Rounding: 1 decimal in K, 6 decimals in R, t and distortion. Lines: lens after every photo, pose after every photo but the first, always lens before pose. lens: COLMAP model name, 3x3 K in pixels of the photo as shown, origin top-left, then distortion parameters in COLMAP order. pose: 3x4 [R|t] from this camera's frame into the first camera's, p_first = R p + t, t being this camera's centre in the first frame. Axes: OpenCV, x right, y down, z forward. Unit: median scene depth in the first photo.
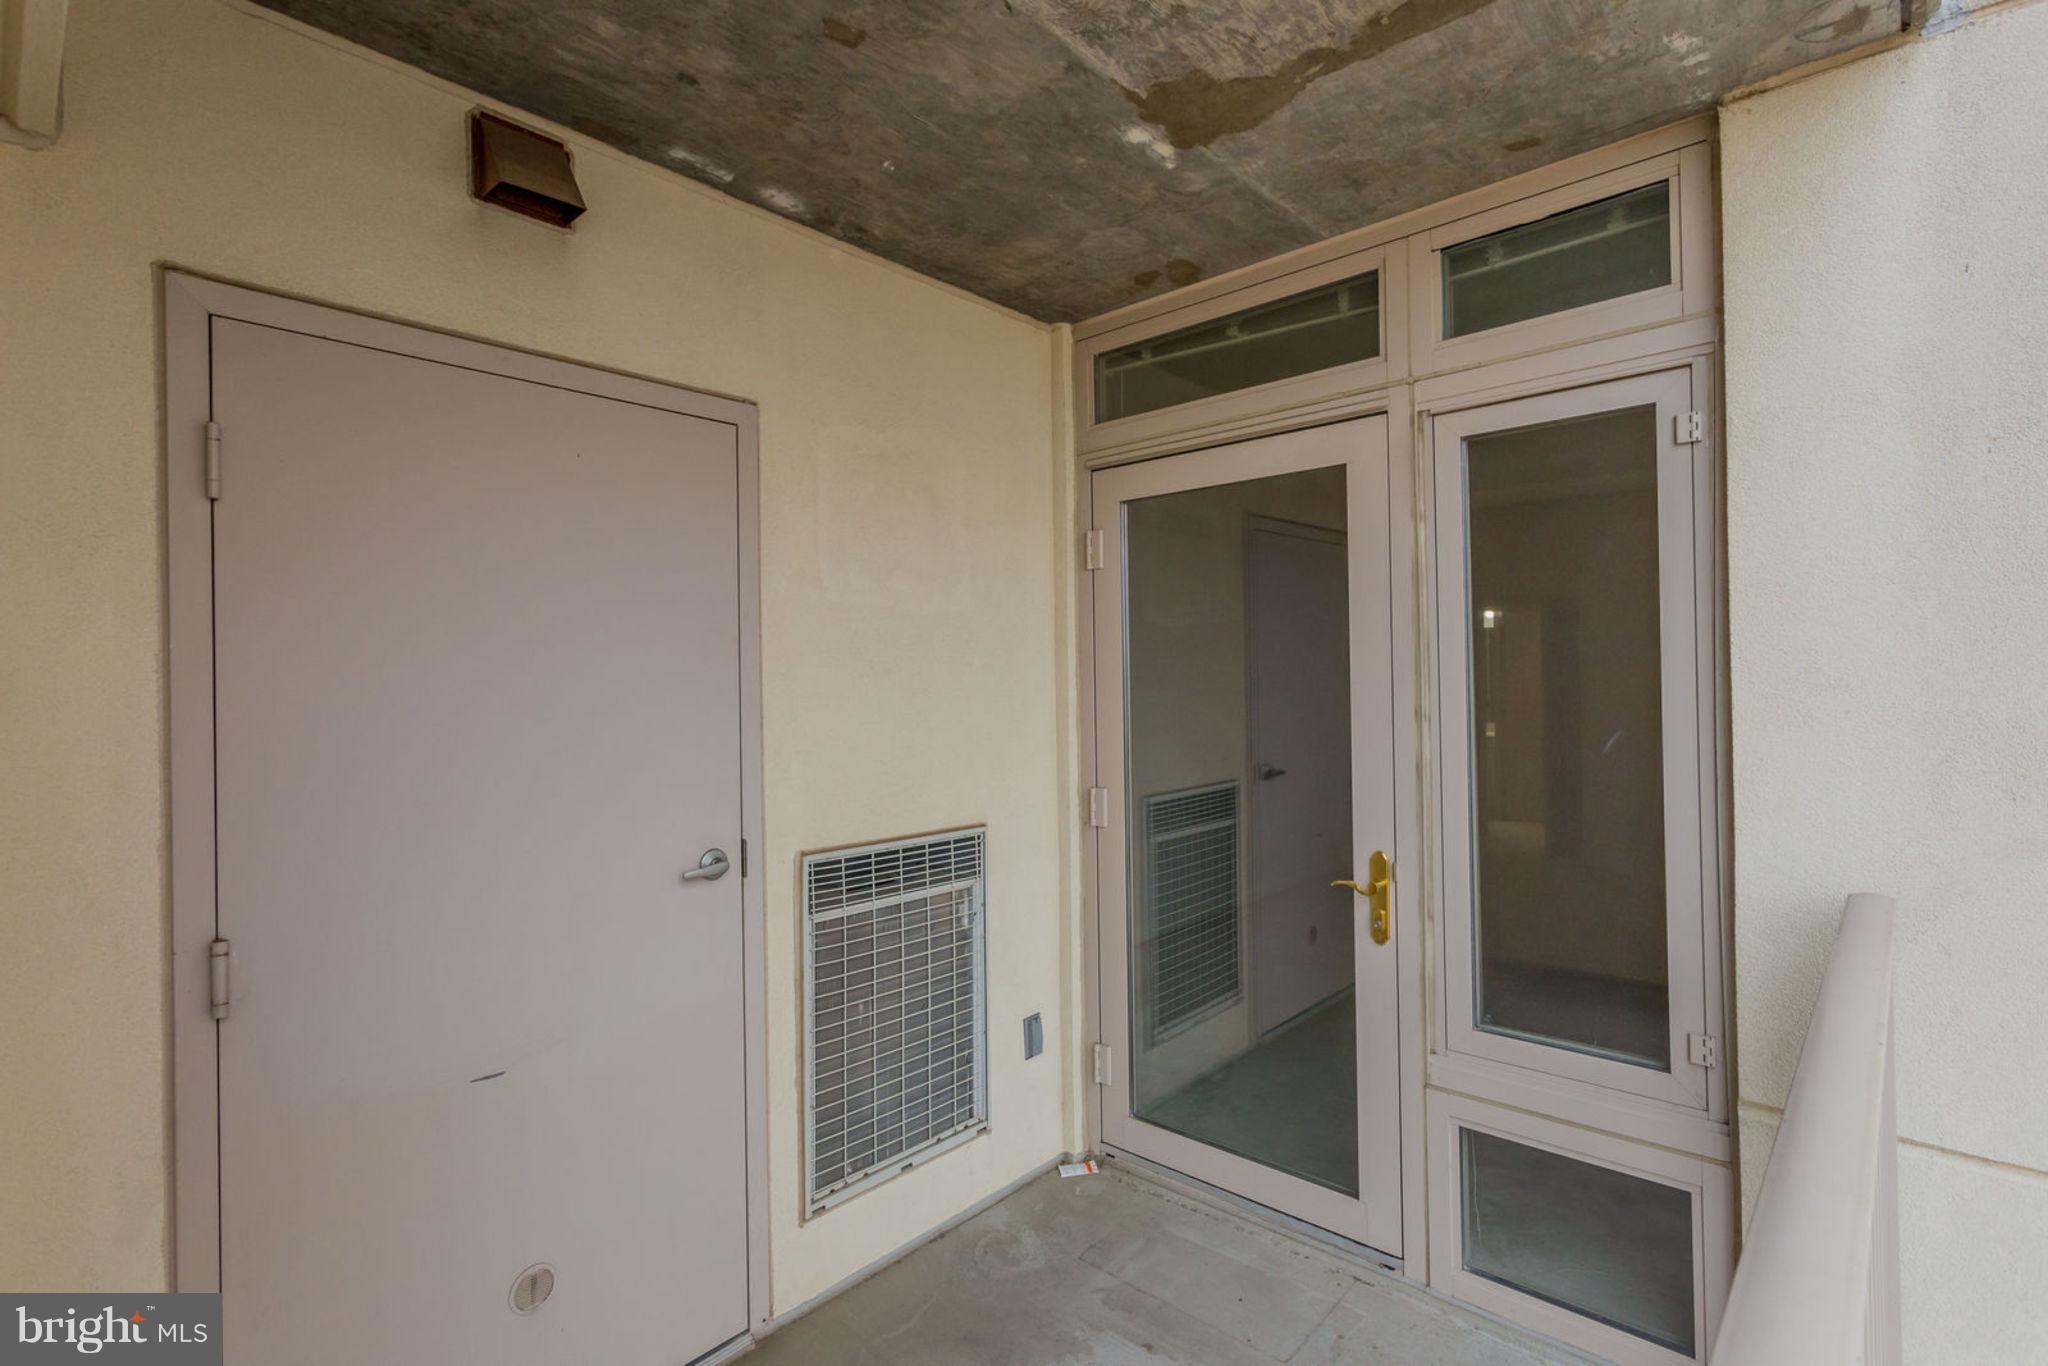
lens RADIAL K [[983.2, 0, 984.1], [0, 983.2, 684.1], [0, 0, 1]] dist [0.000797, 0.000849]
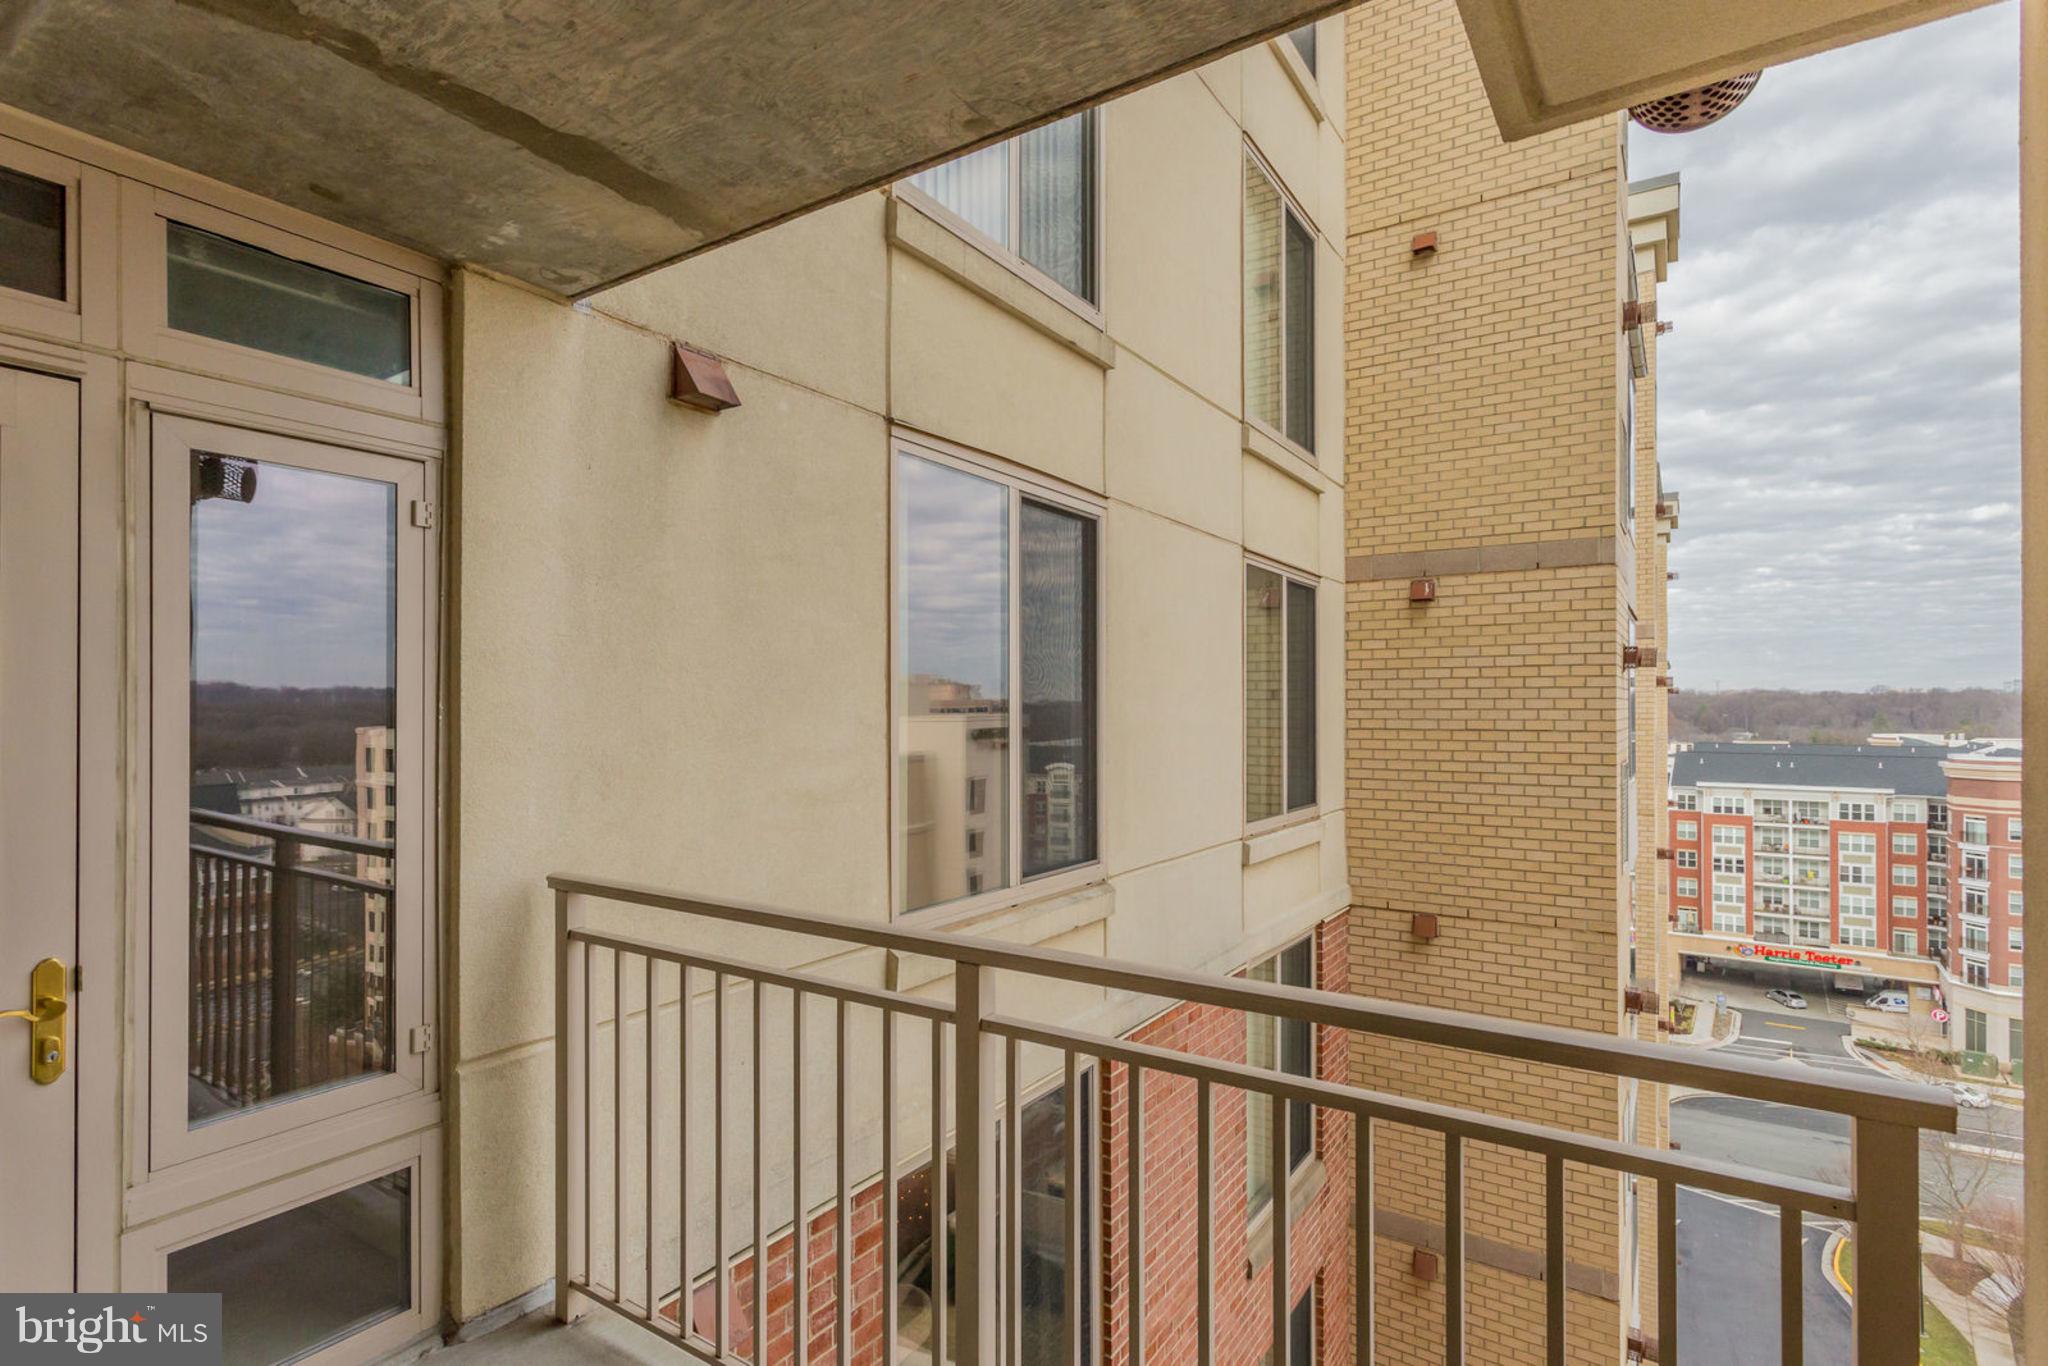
lens RADIAL K [[1005.5, 0, 1021.8], [0, 1005.5, 701.0], [0, 0, 1]] dist [0.002026, 0.000472]
pose [[-0.180488, 0.013698, 0.983482, -0.589109], [-0.003848, 0.999886, -0.014633, -0.021118], [-0.983570, -0.006426, -0.180414, 0.496899]]
